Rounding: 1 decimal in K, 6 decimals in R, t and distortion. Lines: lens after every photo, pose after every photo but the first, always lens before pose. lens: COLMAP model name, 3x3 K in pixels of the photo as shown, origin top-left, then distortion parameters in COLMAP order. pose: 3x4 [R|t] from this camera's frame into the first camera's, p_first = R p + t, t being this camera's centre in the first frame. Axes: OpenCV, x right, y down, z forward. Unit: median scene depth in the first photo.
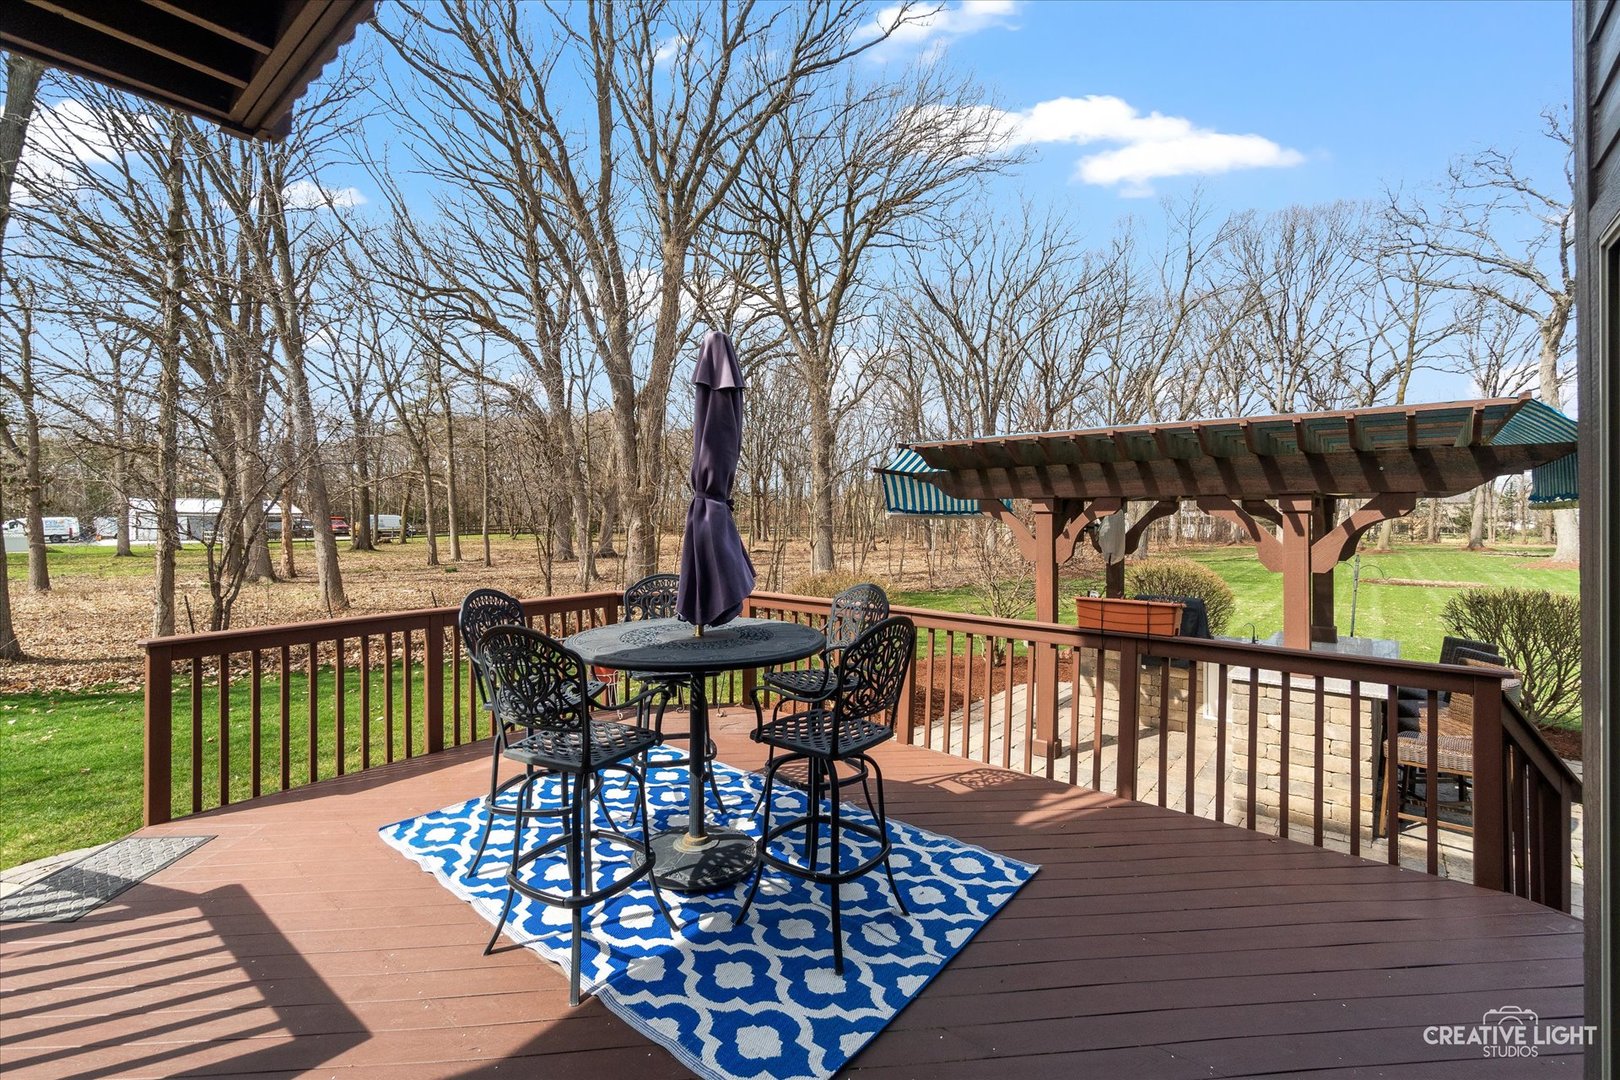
lens RADIAL K [[717.4, 0, 806.8], [0, 717.4, 524.4], [0, 0, 1]] dist [0.000083, 0.000098]
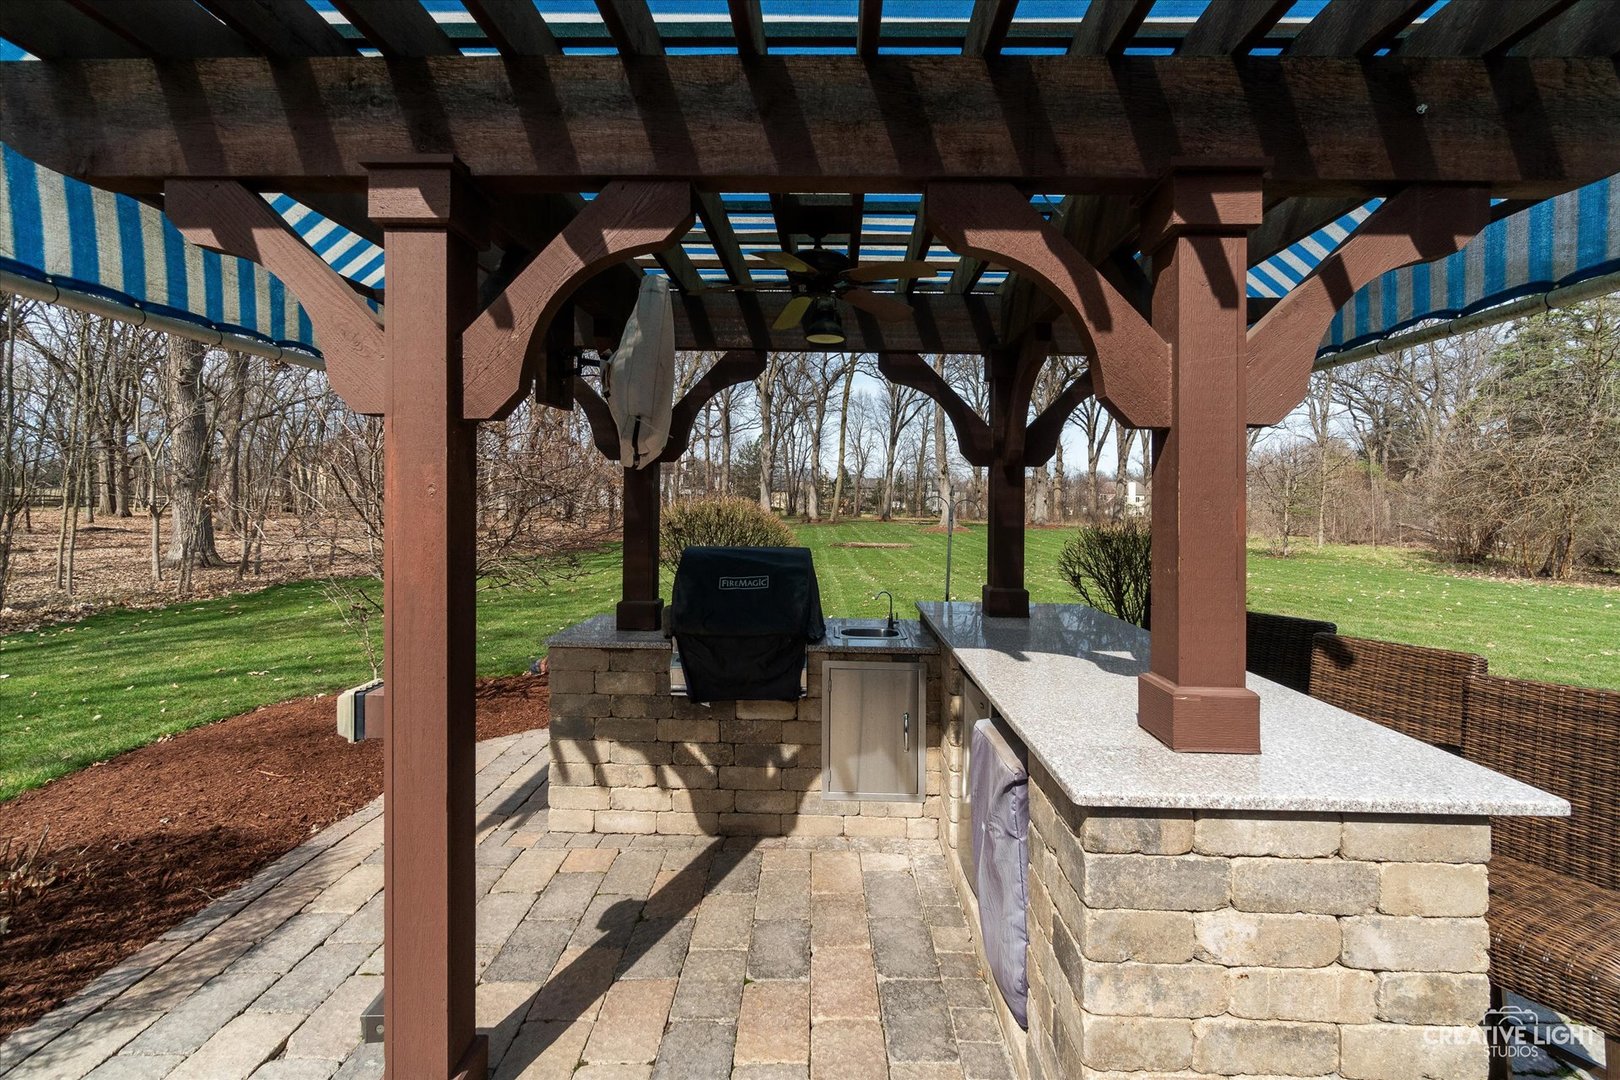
lens RADIAL K [[717.4, 0, 806.8], [0, 717.4, 524.4], [0, 0, 1]] dist [0.000083, 0.000098]
pose [[0.787609, -0.009411, 0.616103, 0.189913], [-0.007803, 0.999651, 0.025245, 0.058414], [-0.616126, -0.024690, 0.787261, 0.474759]]
